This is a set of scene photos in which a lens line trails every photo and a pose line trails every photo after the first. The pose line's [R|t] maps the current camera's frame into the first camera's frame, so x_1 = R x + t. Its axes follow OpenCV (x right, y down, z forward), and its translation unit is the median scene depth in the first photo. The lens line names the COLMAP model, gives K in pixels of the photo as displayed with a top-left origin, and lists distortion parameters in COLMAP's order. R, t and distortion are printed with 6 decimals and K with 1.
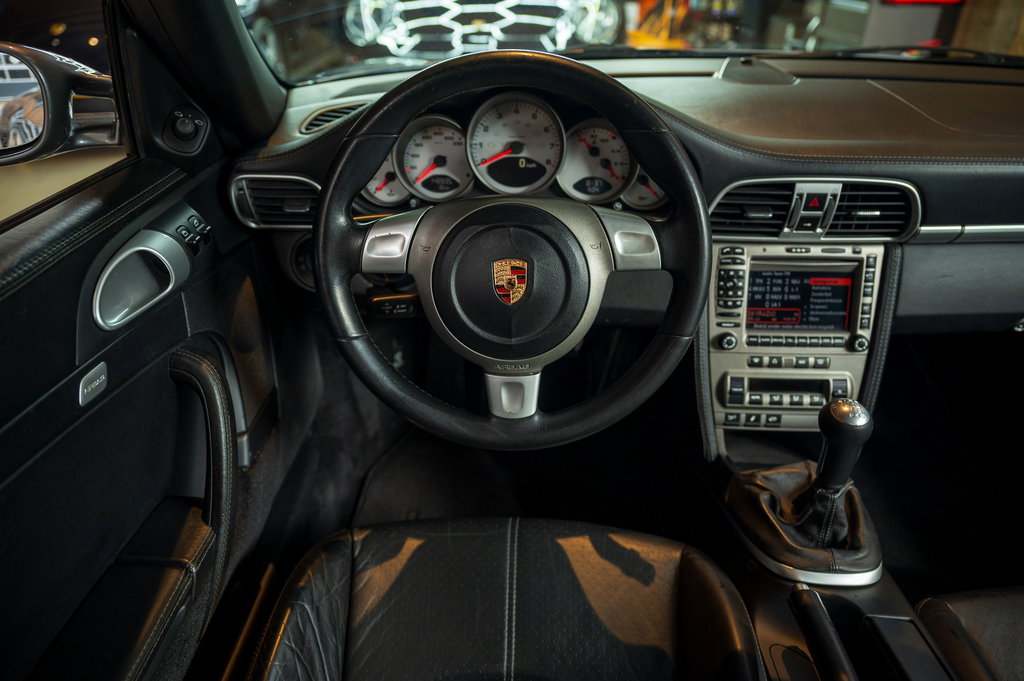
lens RADIAL K [[677.3, 0, 512.0], [0, 677.3, 340.5], [0, 0, 1]] dist [0.003402, -0.000044]
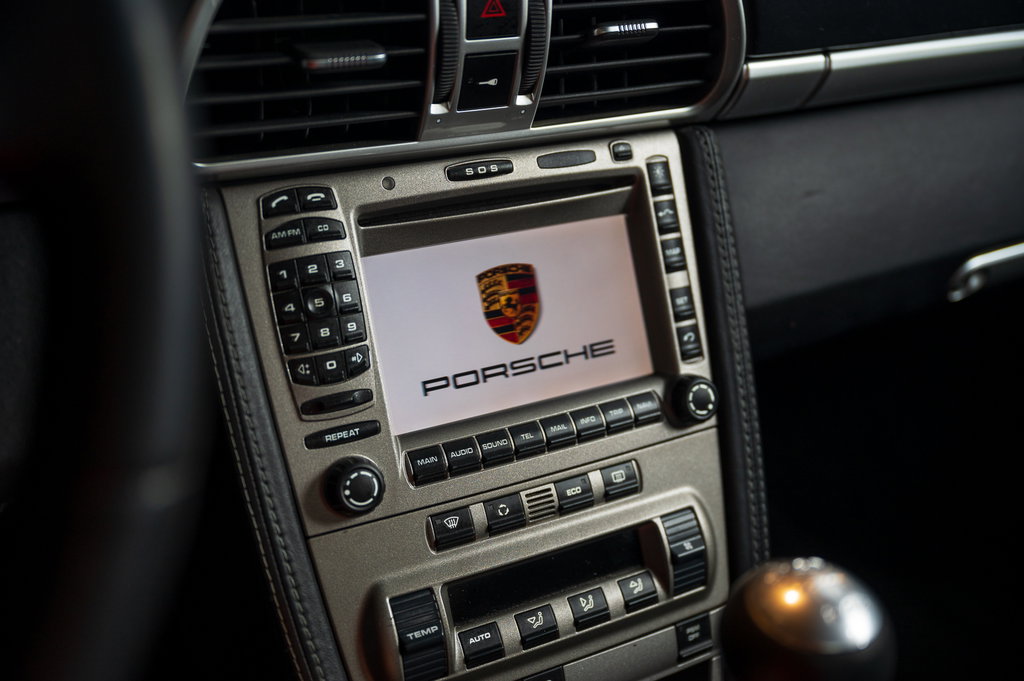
lens RADIAL K [[1119.7, 0, 510.8], [0, 1119.7, 276.9], [0, 0, 1]] dist [0.012982, -0.014447]
pose [[0.864421, -0.167685, 0.473980, 0.156887], [0.273769, 0.947710, -0.164004, 0.013903], [-0.421695, 0.271530, 0.865127, 0.511985]]
